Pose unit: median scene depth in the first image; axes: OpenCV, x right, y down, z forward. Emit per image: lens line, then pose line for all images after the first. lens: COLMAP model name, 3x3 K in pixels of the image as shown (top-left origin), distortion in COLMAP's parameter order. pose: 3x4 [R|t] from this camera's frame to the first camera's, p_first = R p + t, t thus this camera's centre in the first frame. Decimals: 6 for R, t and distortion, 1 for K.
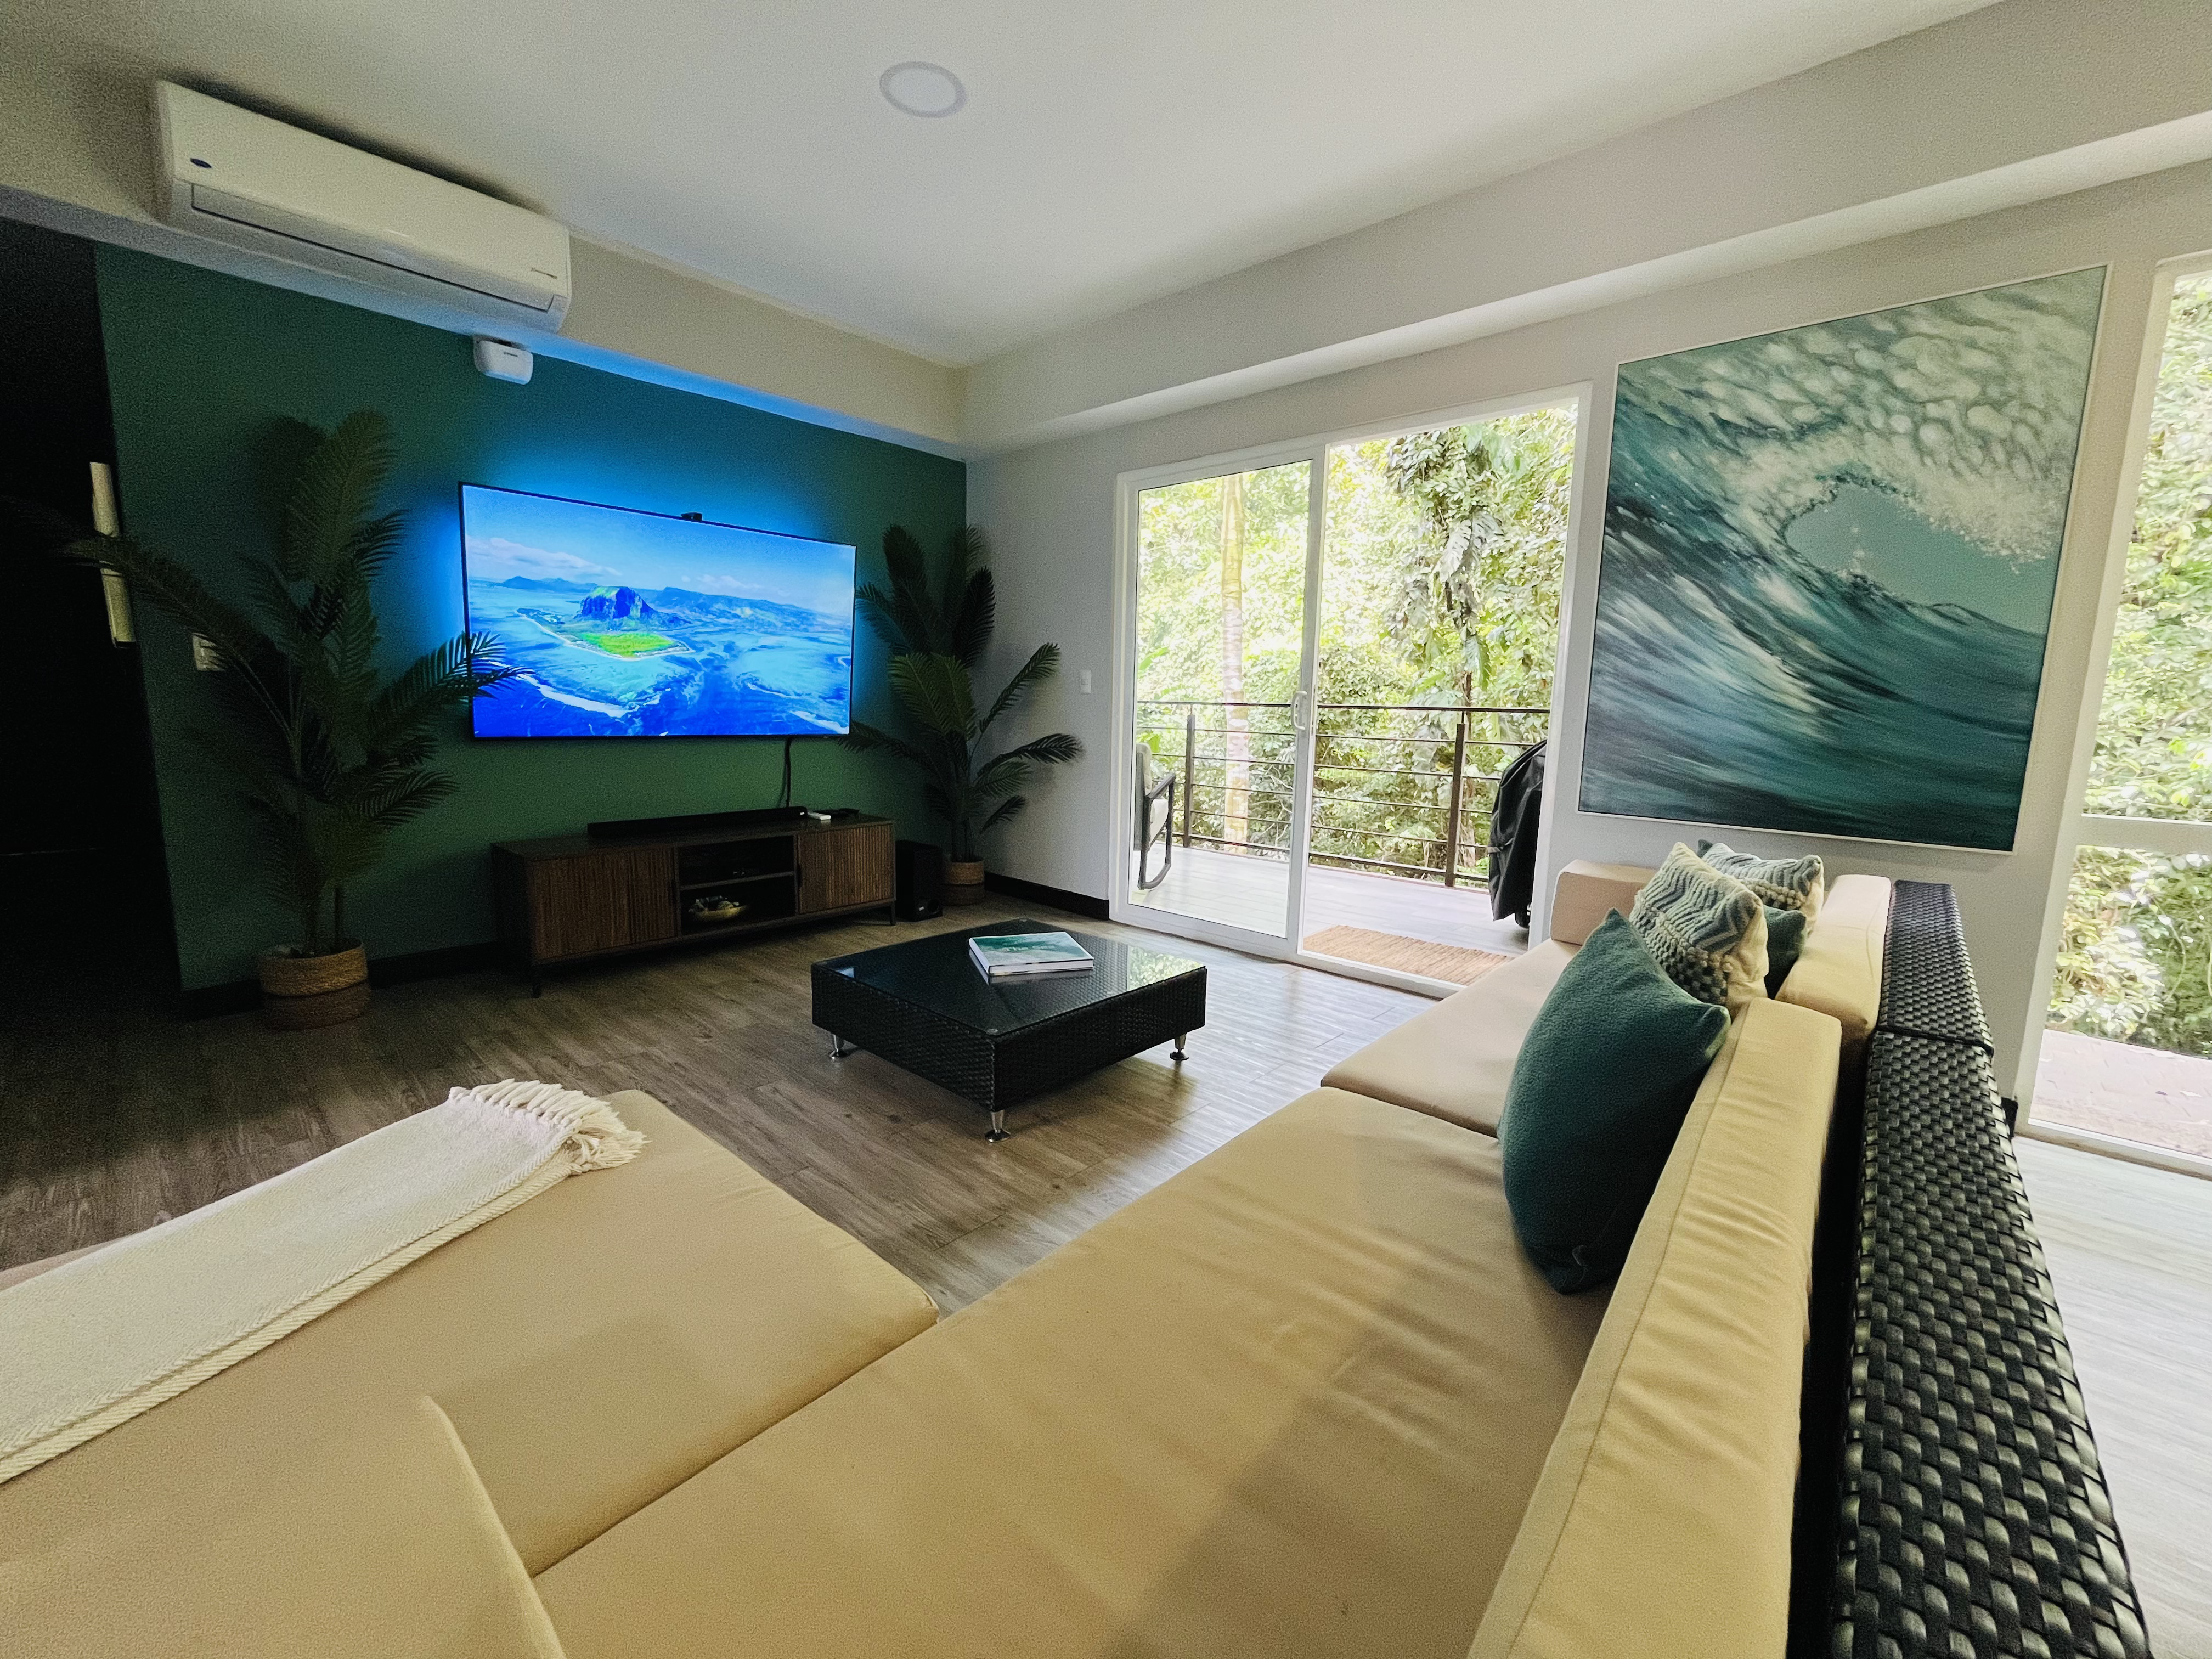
lens RADIAL K [[904.9, 0, 1101.9], [0, 904.9, 826.2], [0, 0, 1]] dist [-0.002327, -0.000327]
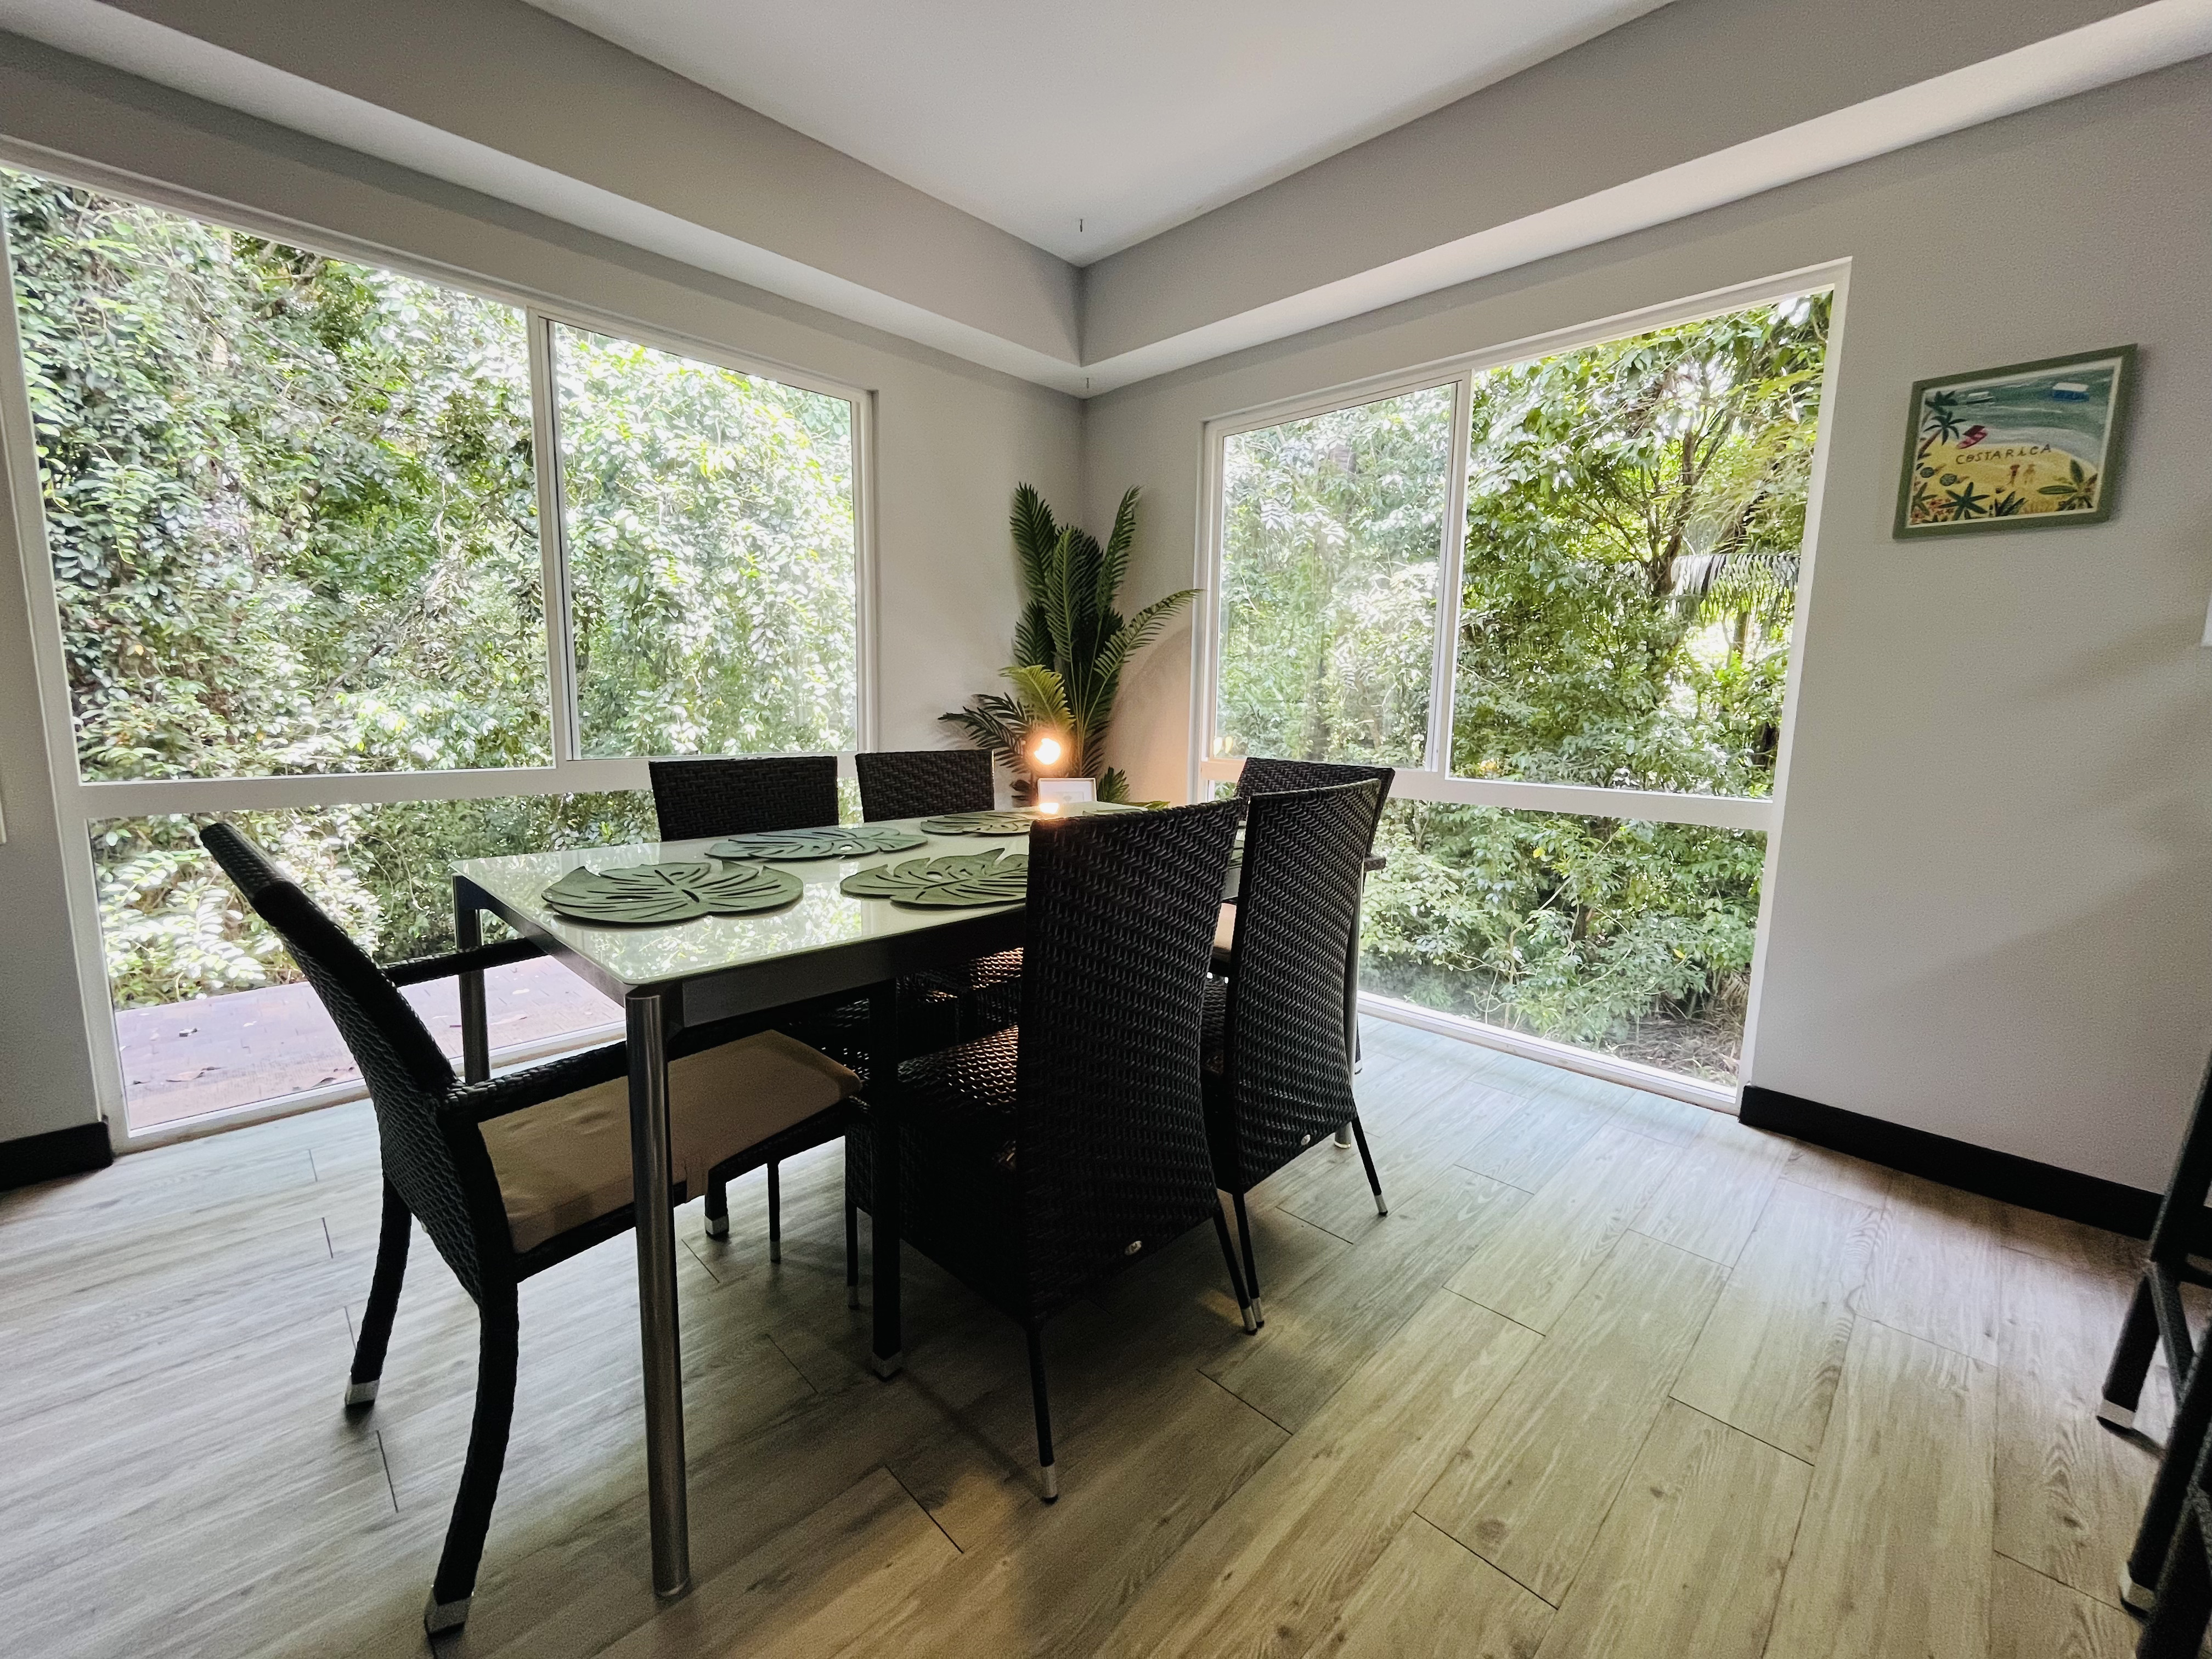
lens RADIAL K [[904.9, 0, 1104.5], [0, 904.9, 825.5], [0, 0, 1]] dist [-0.002327, -0.000327]
pose [[0.038215, -0.159832, 0.986404, 0.184375], [0.122196, 0.980464, 0.154135, 0.008735], [-0.991770, 0.114645, 0.056999, -0.018779]]
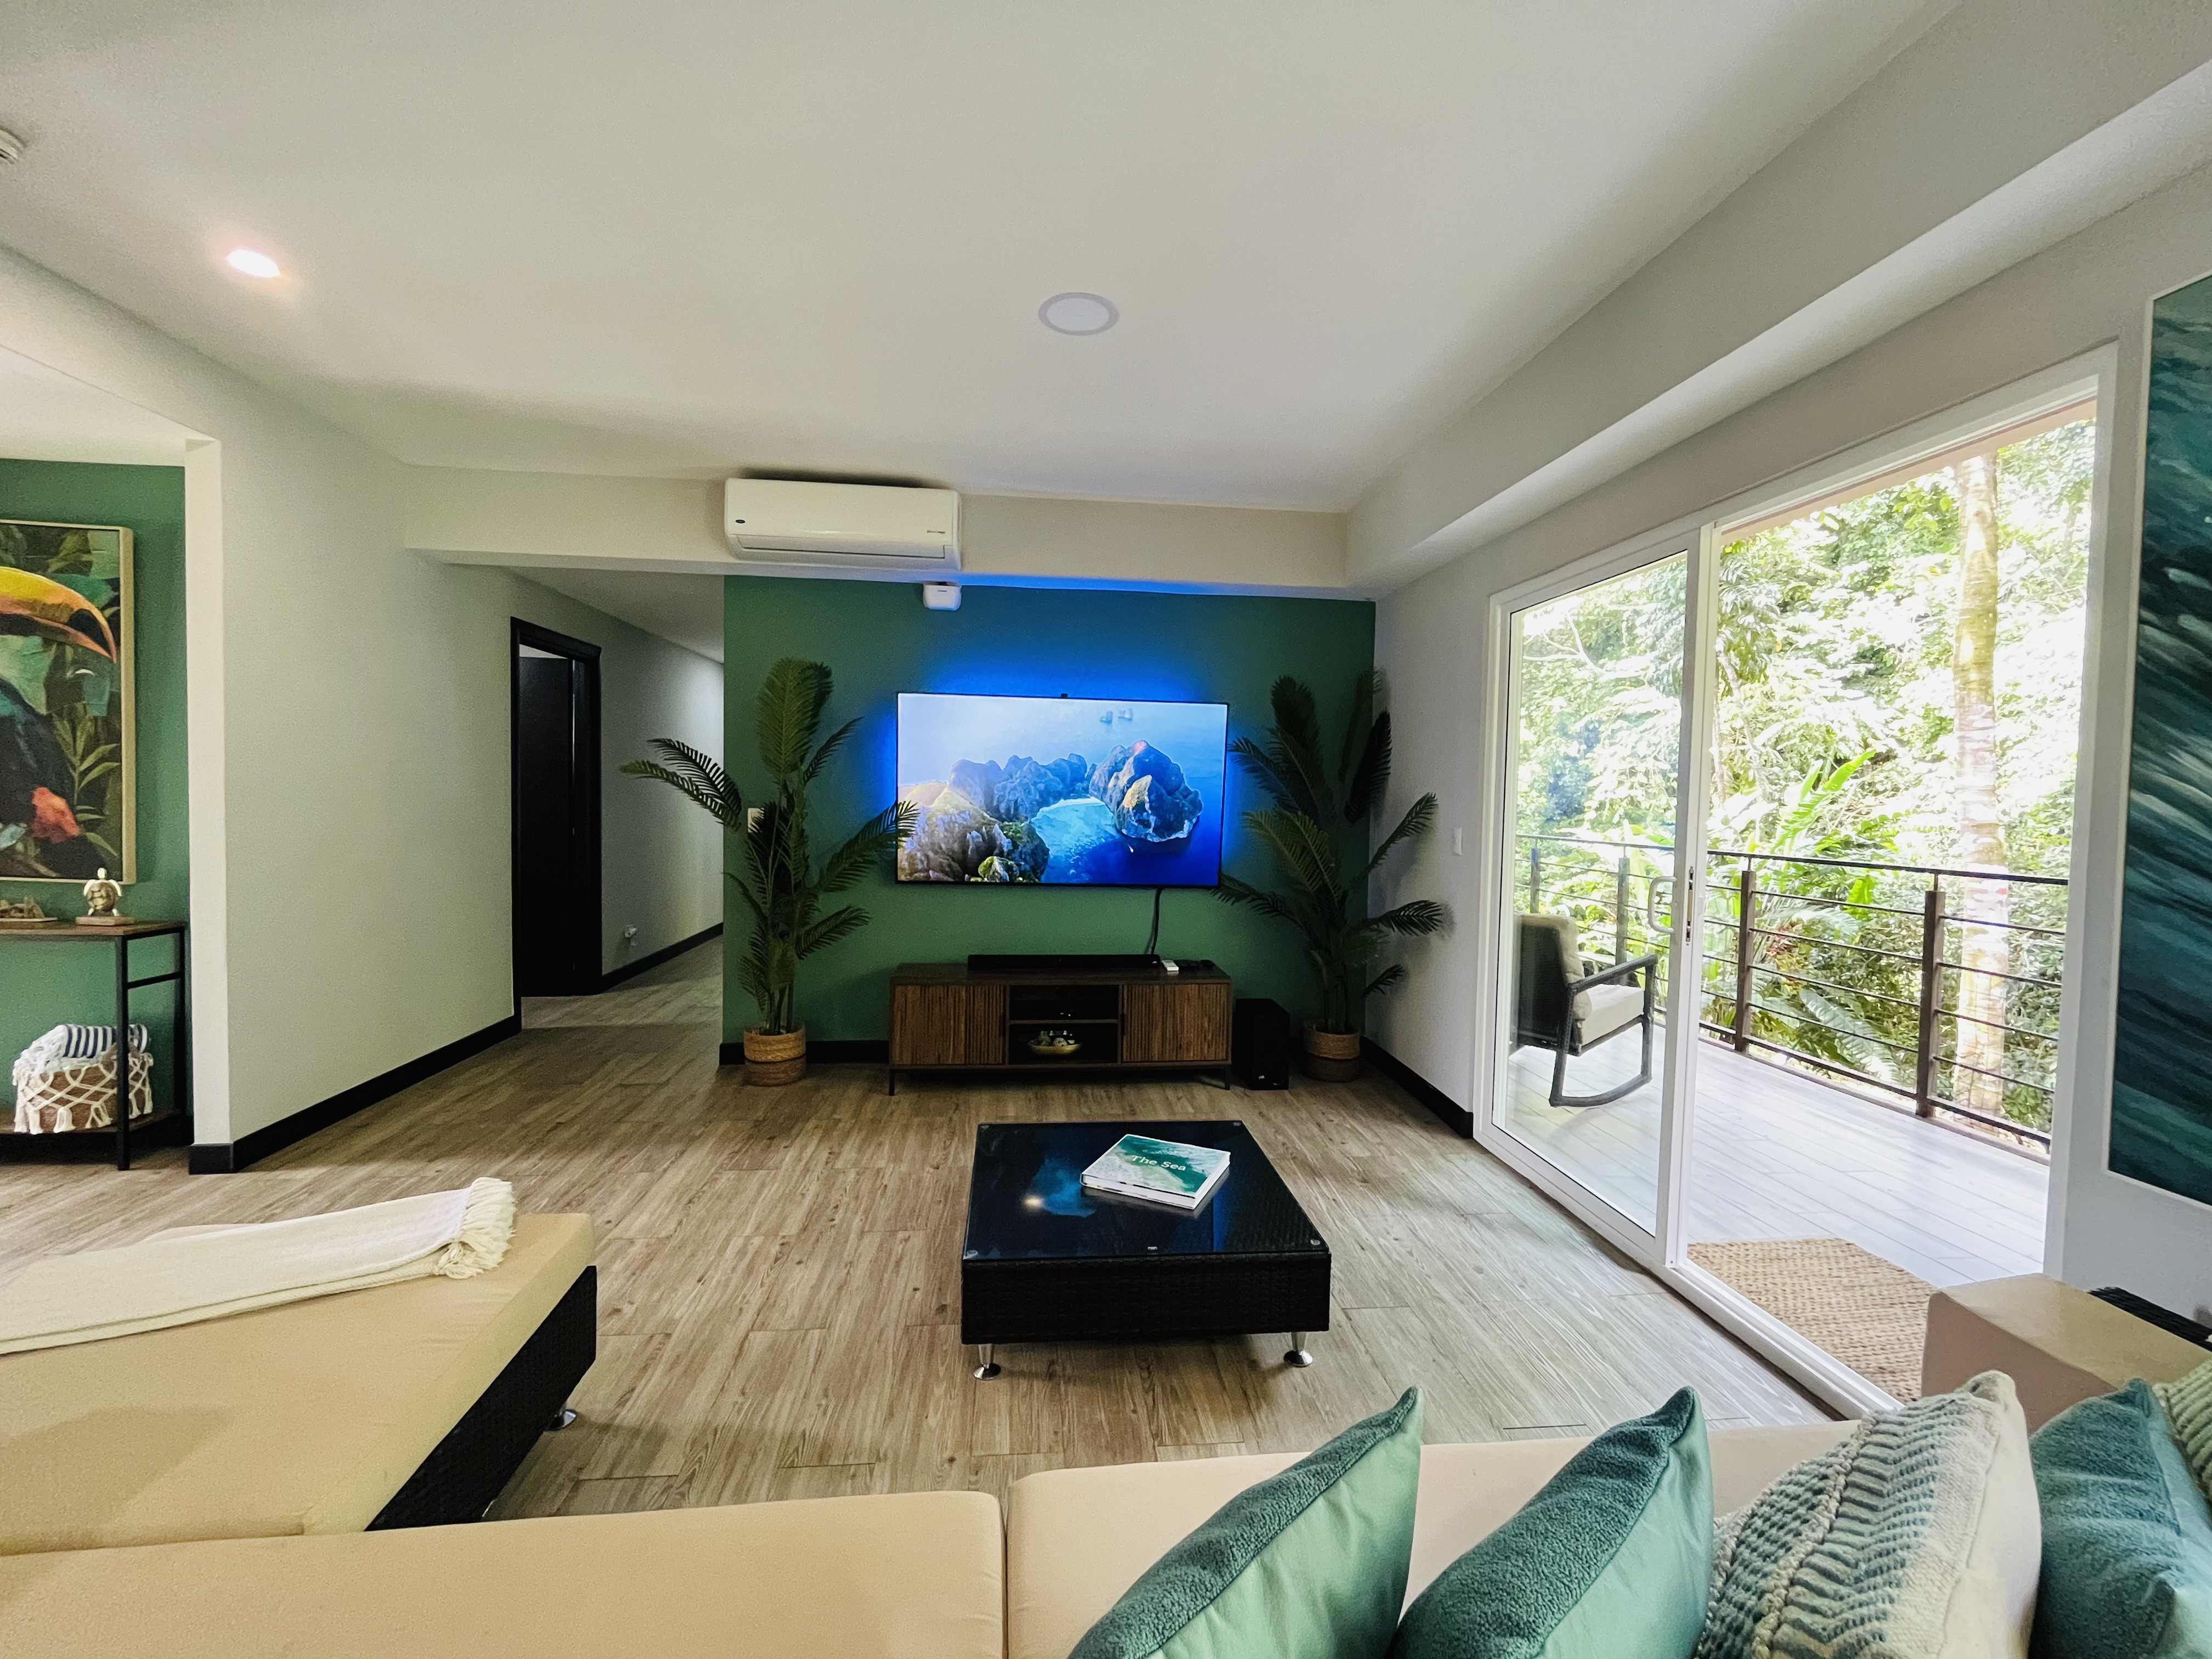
lens RADIAL K [[904.9, 0, 1105.8], [0, 904.9, 827.8], [0, 0, 1]] dist [-0.002327, -0.000327]
pose [[0.747202, 0.017637, -0.664363, 0.420360], [-0.096038, 0.992021, -0.081678, -0.103471], [0.657621, 0.124834, 0.742934, 0.239023]]
